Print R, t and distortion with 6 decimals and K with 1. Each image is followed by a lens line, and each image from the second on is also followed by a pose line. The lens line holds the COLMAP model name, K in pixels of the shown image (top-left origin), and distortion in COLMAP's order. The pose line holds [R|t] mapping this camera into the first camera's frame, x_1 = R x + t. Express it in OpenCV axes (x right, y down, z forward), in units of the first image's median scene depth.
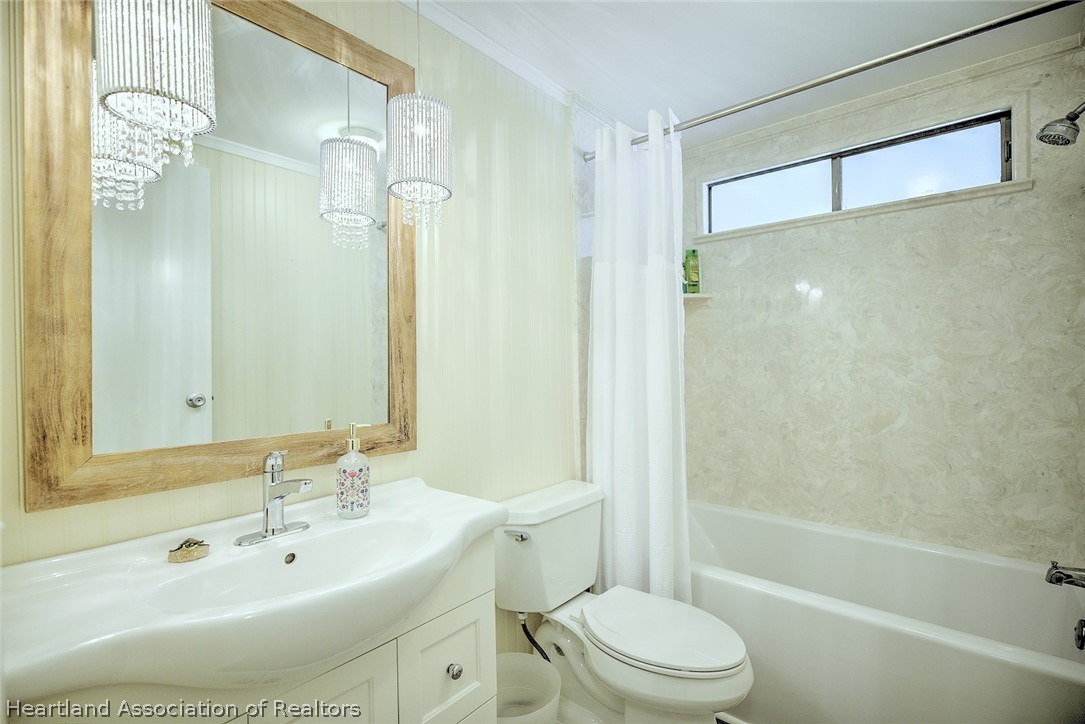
lens RADIAL K [[536.3, 0, 552.0], [0, 536.3, 358.1], [0, 0, 1]] dist [-0.000319, -0.000222]
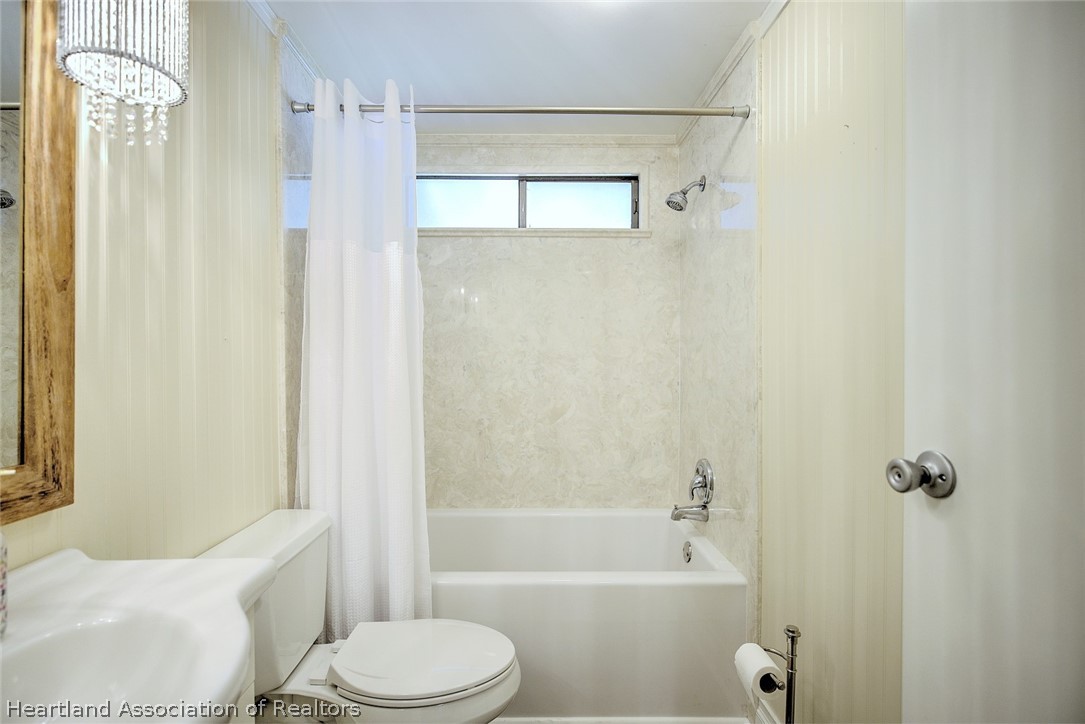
lens RADIAL K [[536.3, 0, 552.0], [0, 536.3, 358.1], [0, 0, 1]] dist [-0.000319, -0.000222]
pose [[0.733287, 0.011279, 0.679825, -0.211412], [-0.010905, 0.999929, -0.004827, 0.003890], [-0.679831, -0.003874, 0.733358, 0.152323]]
